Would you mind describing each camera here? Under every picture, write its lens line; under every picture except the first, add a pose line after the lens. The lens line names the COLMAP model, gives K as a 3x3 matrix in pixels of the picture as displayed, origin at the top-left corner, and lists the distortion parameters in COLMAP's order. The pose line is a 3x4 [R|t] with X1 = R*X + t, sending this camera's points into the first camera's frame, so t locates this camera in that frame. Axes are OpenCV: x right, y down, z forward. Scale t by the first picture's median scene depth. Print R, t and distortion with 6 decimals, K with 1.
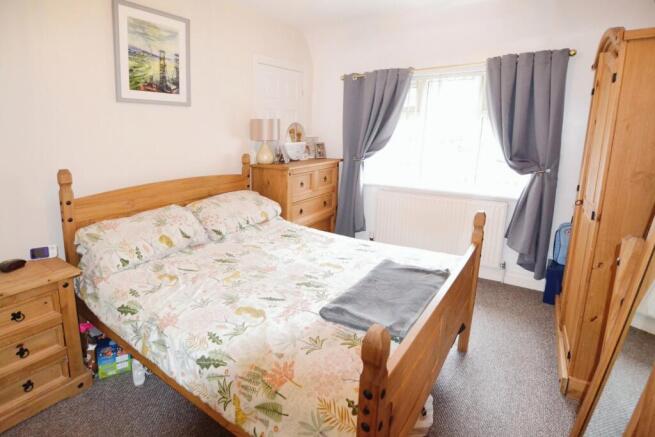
lens RADIAL K [[315.9, 0, 327.4], [0, 315.9, 234.7], [0, 0, 1]] dist [-0.002452, -0.000464]
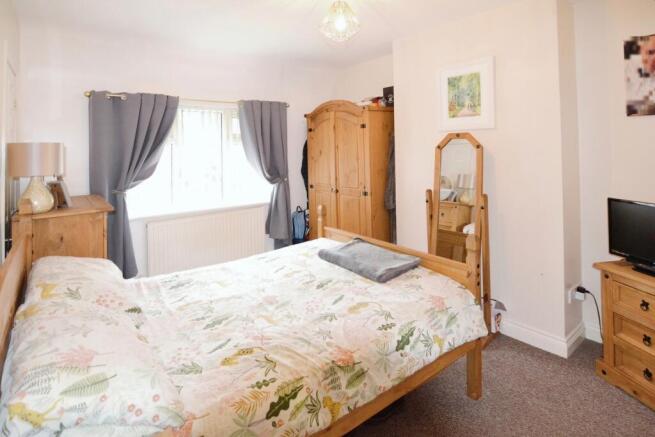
lens RADIAL K [[319.8, 0, 327.5], [0, 319.8, 218.5], [0, 0, 1]] dist [-0.001487, -0.000356]
pose [[0.339535, -0.203666, 0.918279, -0.609624], [0.318497, 0.943498, 0.091495, -0.094830], [-0.885029, 0.261403, 0.385218, 0.273695]]
